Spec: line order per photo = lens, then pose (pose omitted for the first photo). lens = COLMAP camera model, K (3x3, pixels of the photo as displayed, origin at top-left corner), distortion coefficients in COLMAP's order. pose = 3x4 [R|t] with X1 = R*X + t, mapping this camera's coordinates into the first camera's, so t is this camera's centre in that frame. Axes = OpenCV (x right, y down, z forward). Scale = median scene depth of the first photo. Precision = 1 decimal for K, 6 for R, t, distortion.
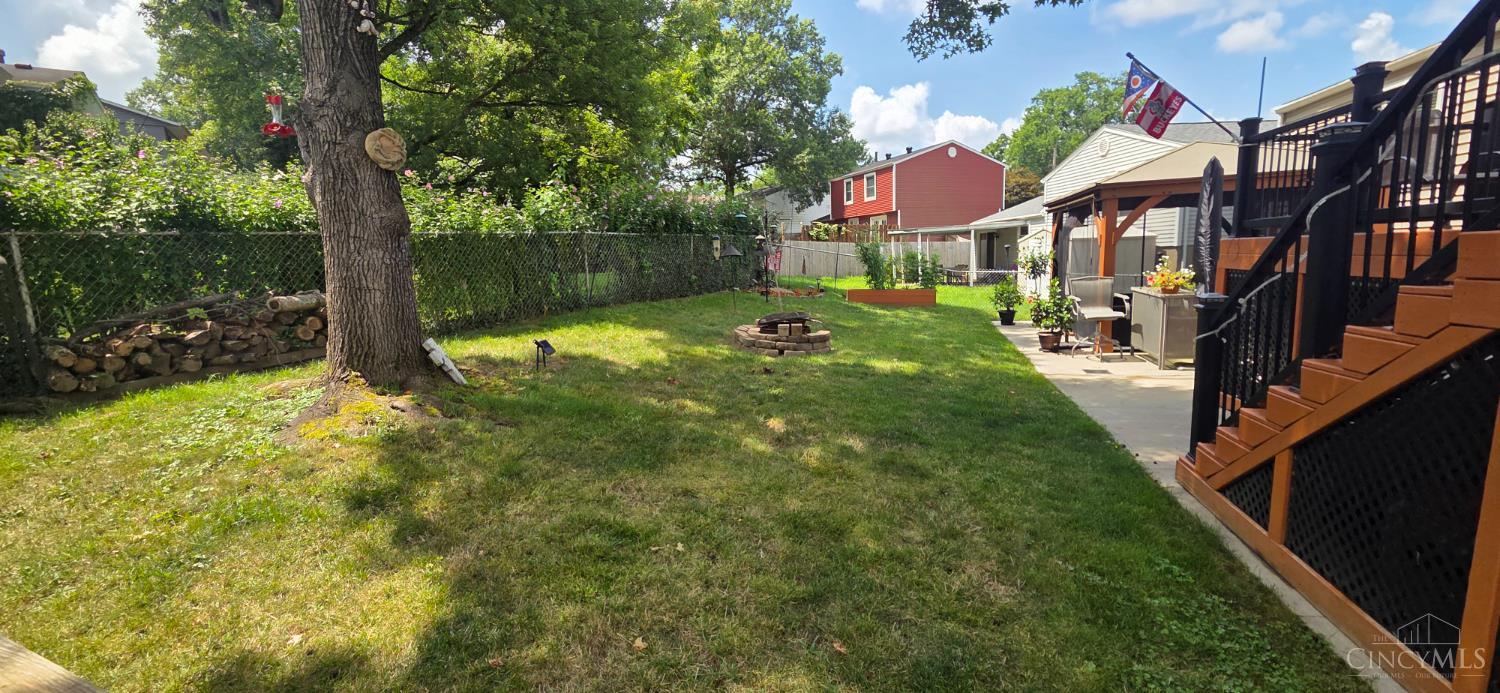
lens RADIAL K [[616.5, 0, 751.2], [0, 616.5, 352.5], [0, 0, 1]] dist [0.001368, 0.000219]
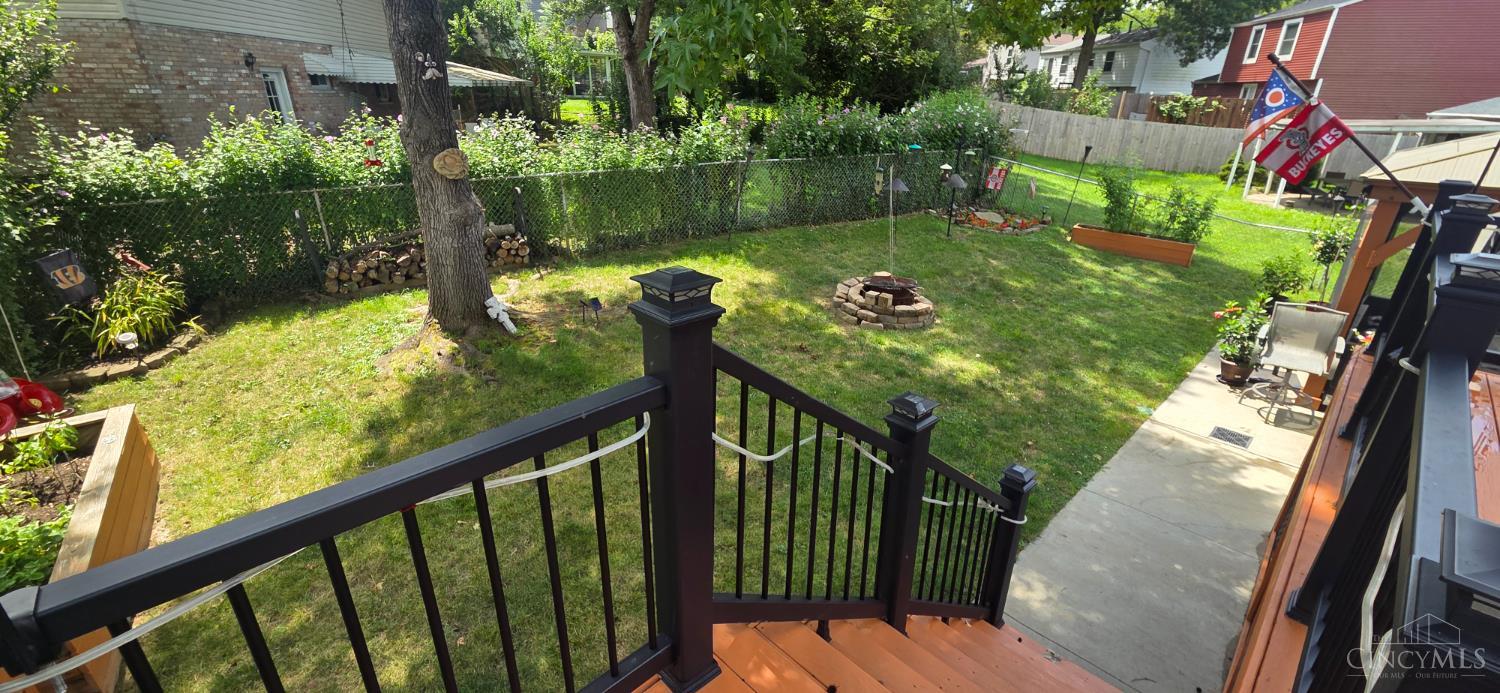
lens RADIAL K [[616.5, 0, 751.2], [0, 616.5, 352.5], [0, 0, 1]] dist [0.001368, 0.000219]
pose [[0.854169, 0.245936, -0.458160, 0.517338], [-0.124842, 0.952305, 0.278440, -0.292376], [0.504786, -0.180638, 0.844133, 0.080544]]
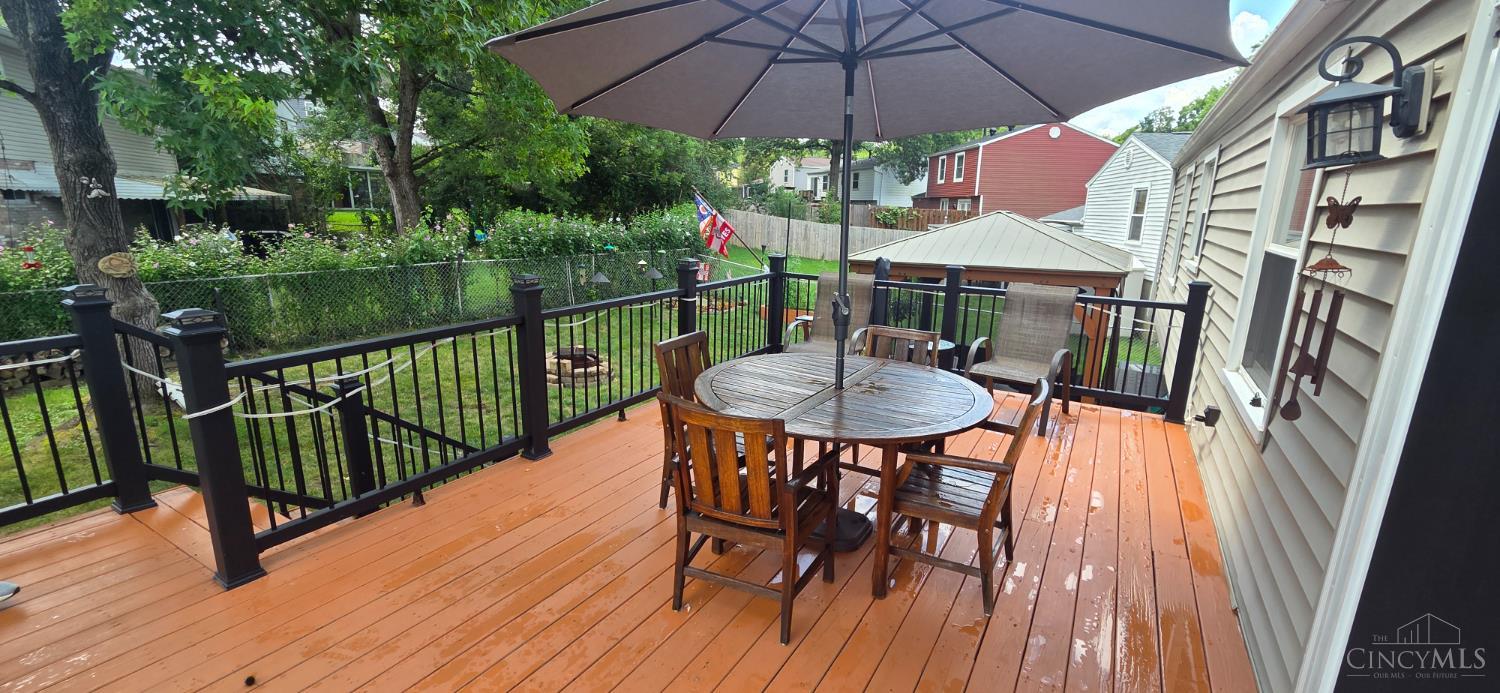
lens RADIAL K [[612.8, 0, 750.0], [0, 612.8, 346.5], [0, 0, 1]] dist [0.001475, -0.000213]
pose [[0.959717, 0.109222, -0.258869, 1.051851], [-0.090177, 0.992345, 0.084372, -0.297976], [0.266103, -0.057629, 0.962221, -0.082771]]
